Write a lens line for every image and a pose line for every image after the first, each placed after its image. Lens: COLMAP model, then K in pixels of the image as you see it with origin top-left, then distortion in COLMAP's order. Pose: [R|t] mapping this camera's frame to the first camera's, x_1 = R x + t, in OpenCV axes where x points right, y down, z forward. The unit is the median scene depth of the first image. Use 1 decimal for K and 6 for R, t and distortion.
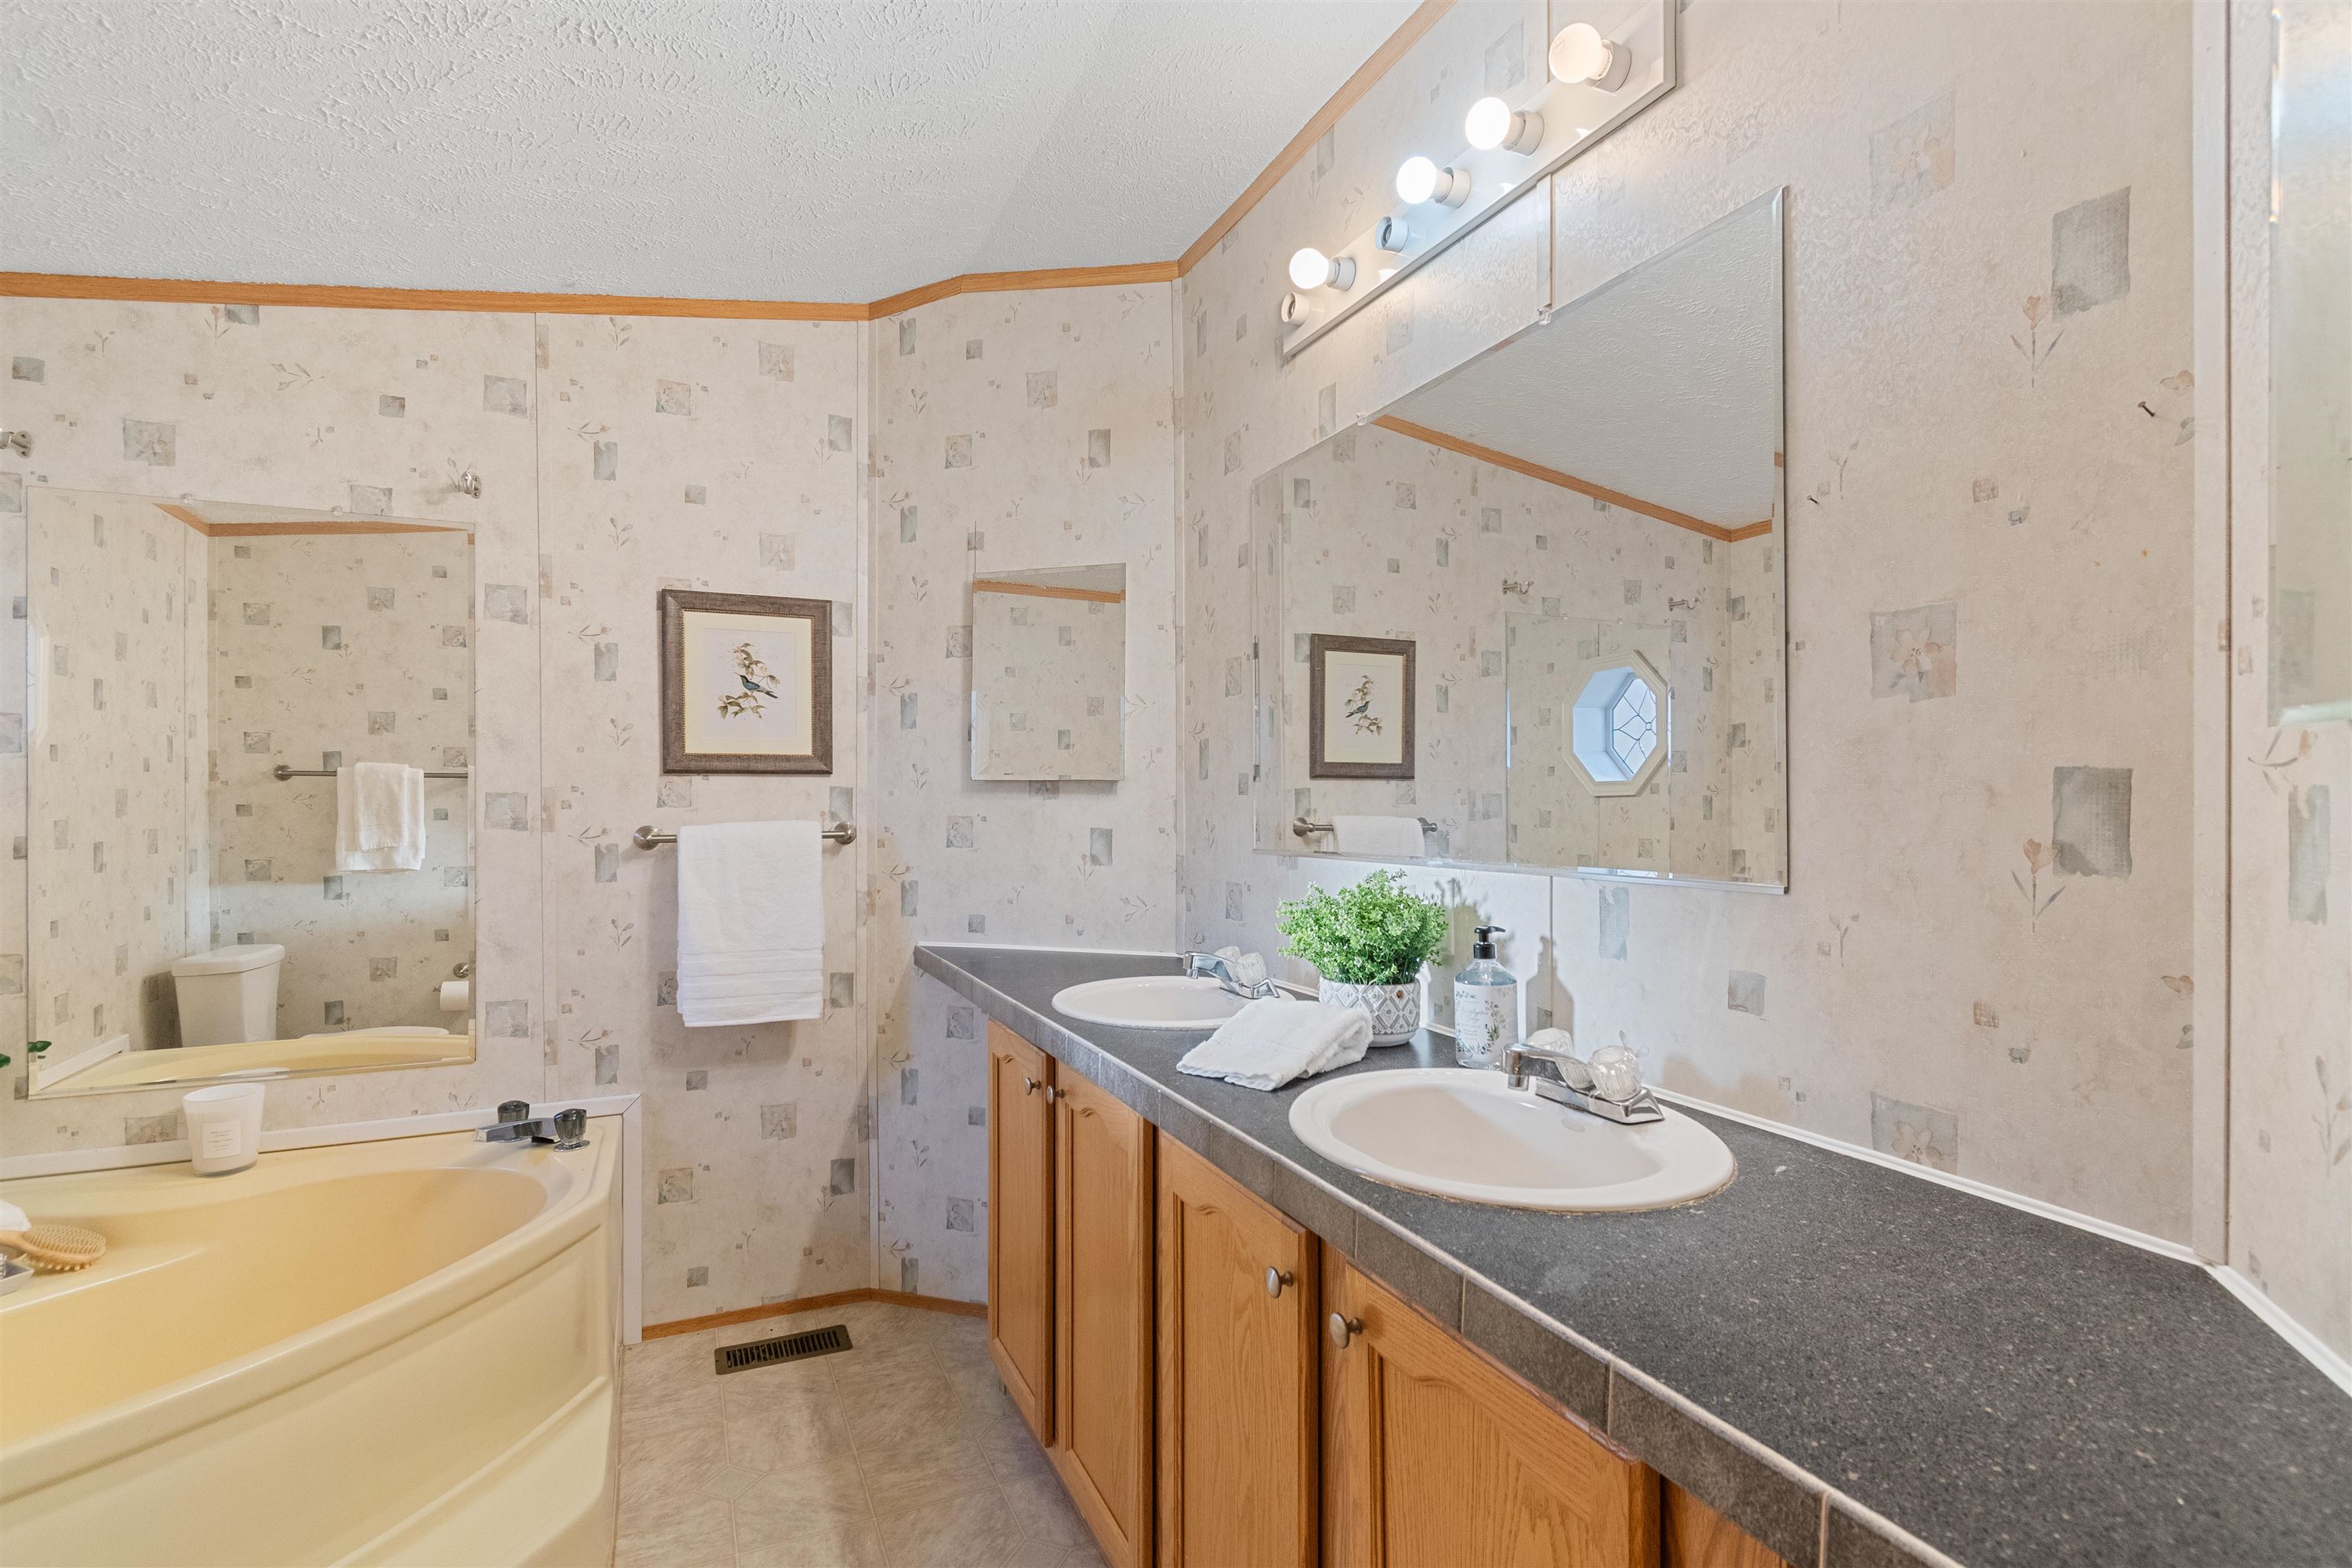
lens RADIAL K [[1132.2, 0, 1181.1], [0, 1132.2, 794.3], [0, 0, 1]] dist [0.007954, -0.007295]
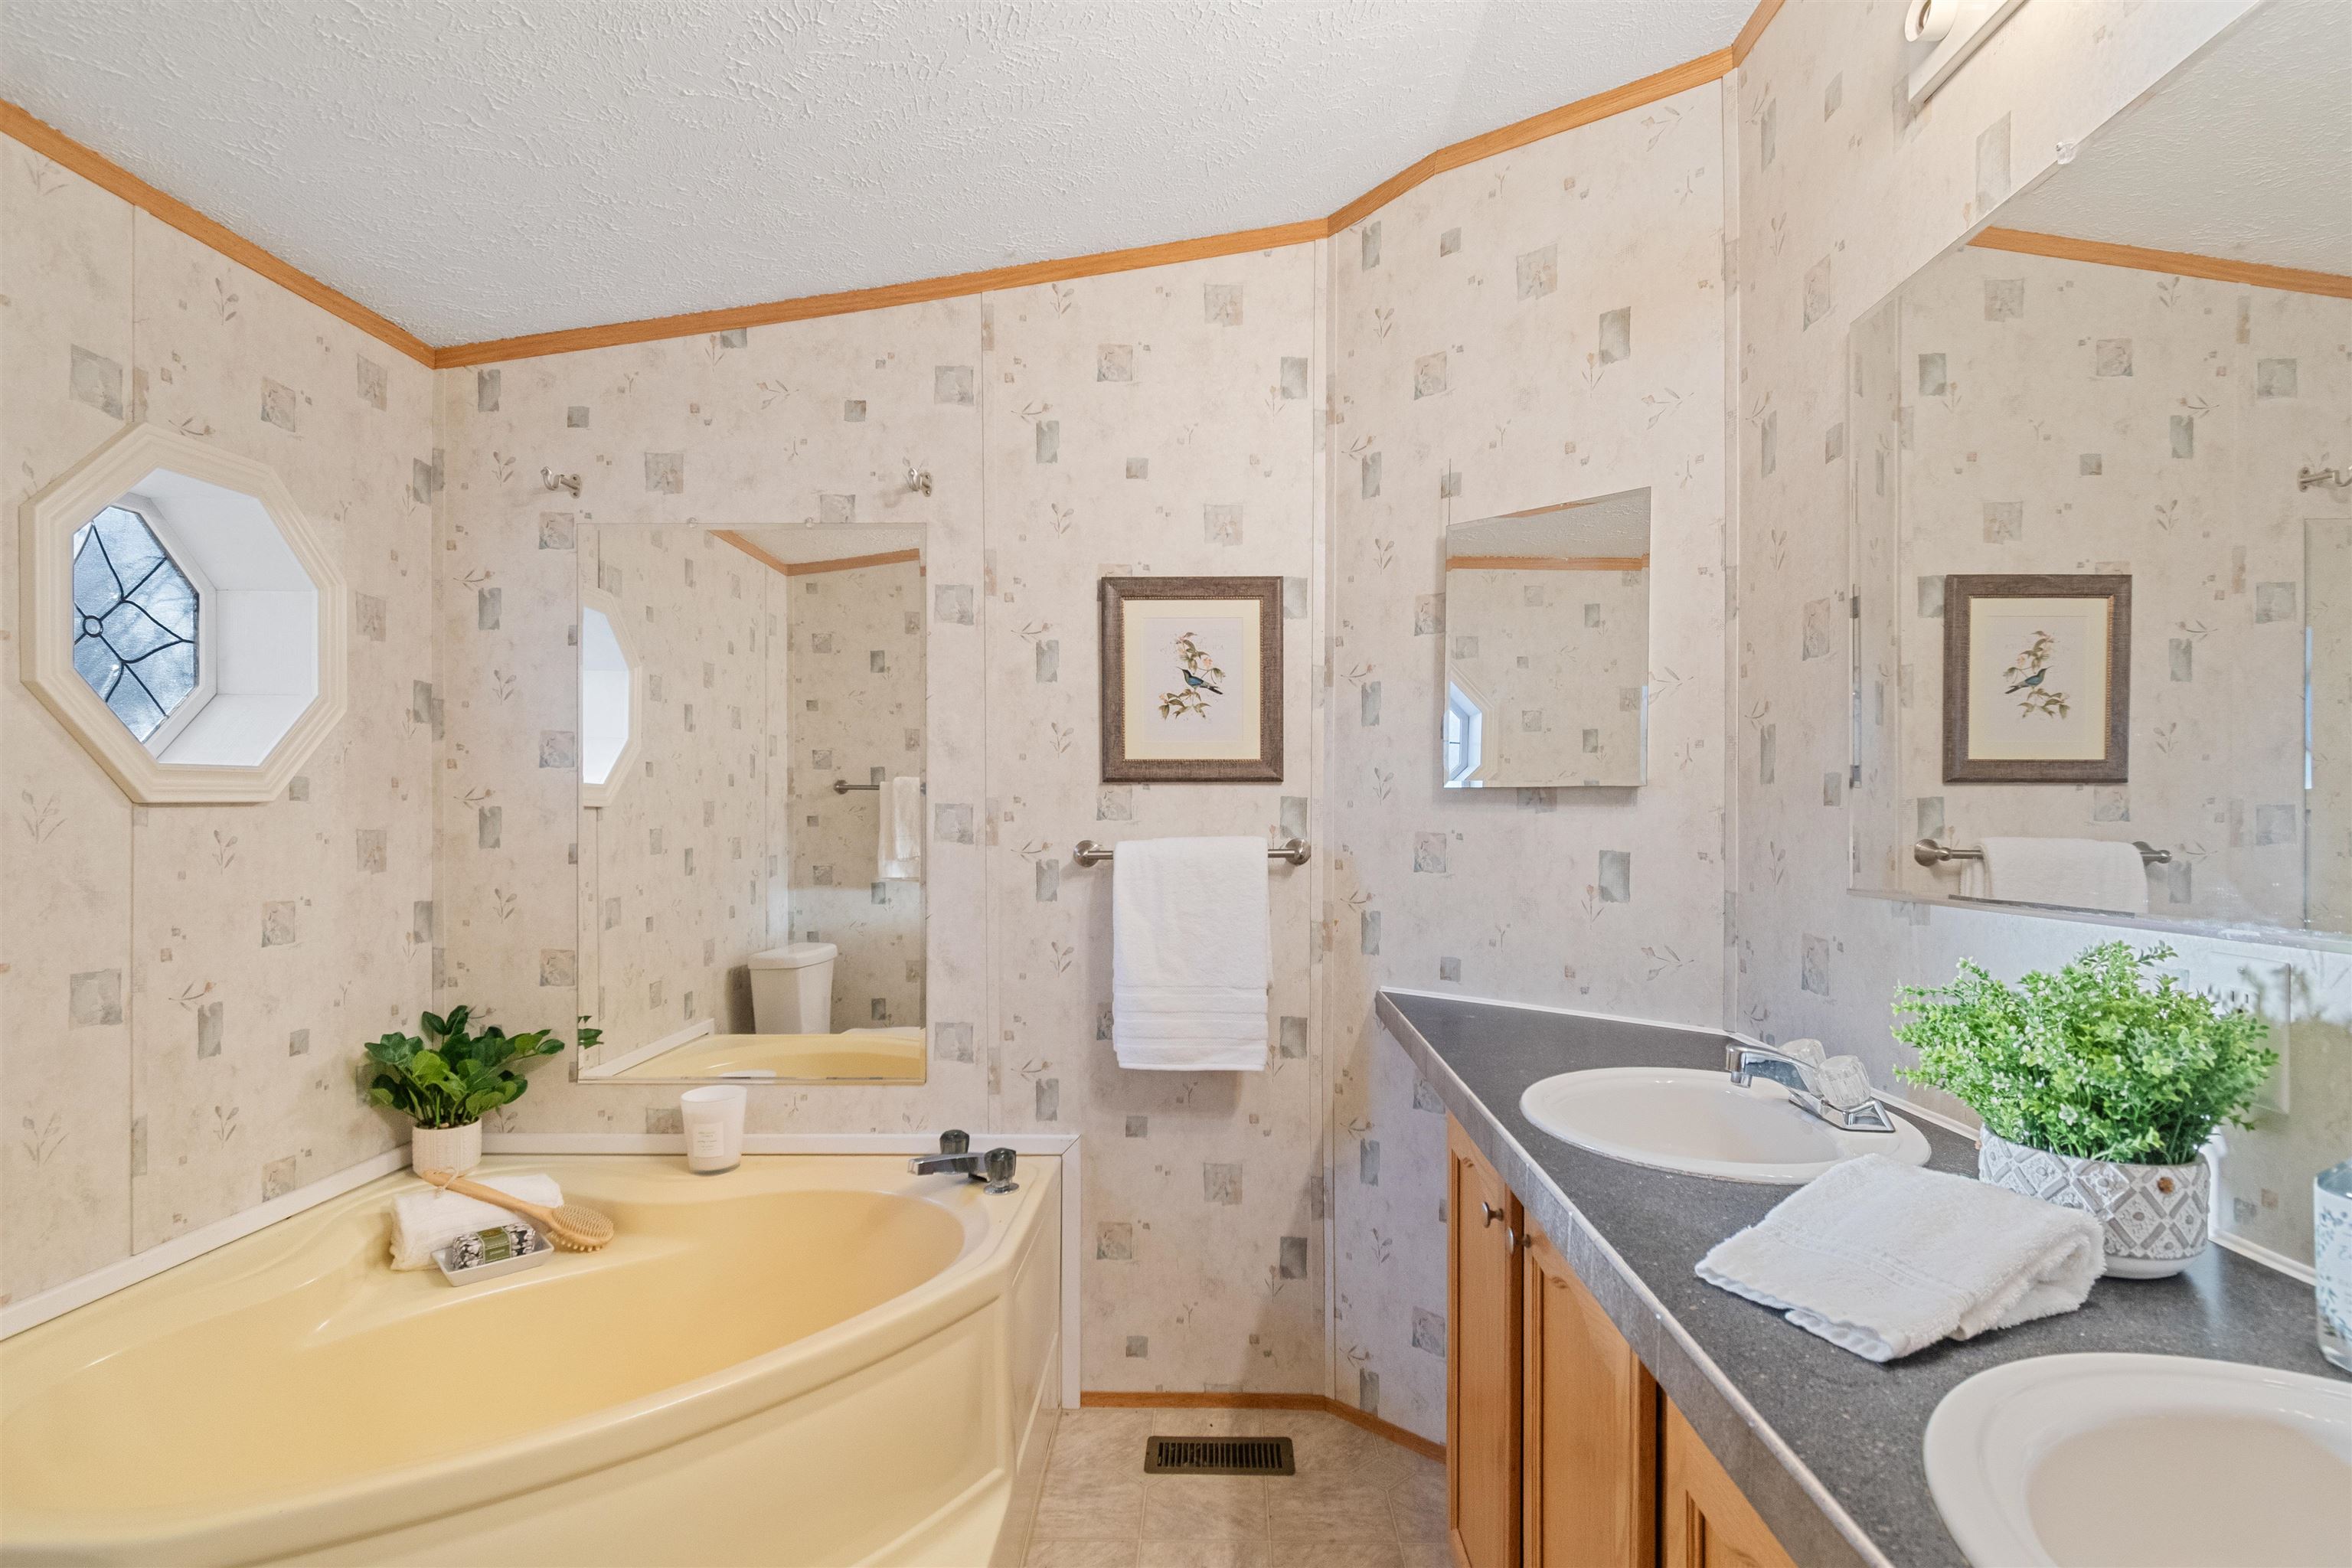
lens RADIAL K [[1132.2, 0, 1227.2], [0, 1132.2, 818.3], [0, 0, 1]] dist [0.007954, -0.007295]
pose [[0.904820, 0.004529, -0.425771, 0.015524], [-0.001051, 0.999964, 0.008403, 0.002395], [0.425794, -0.007156, 0.904792, 0.223985]]
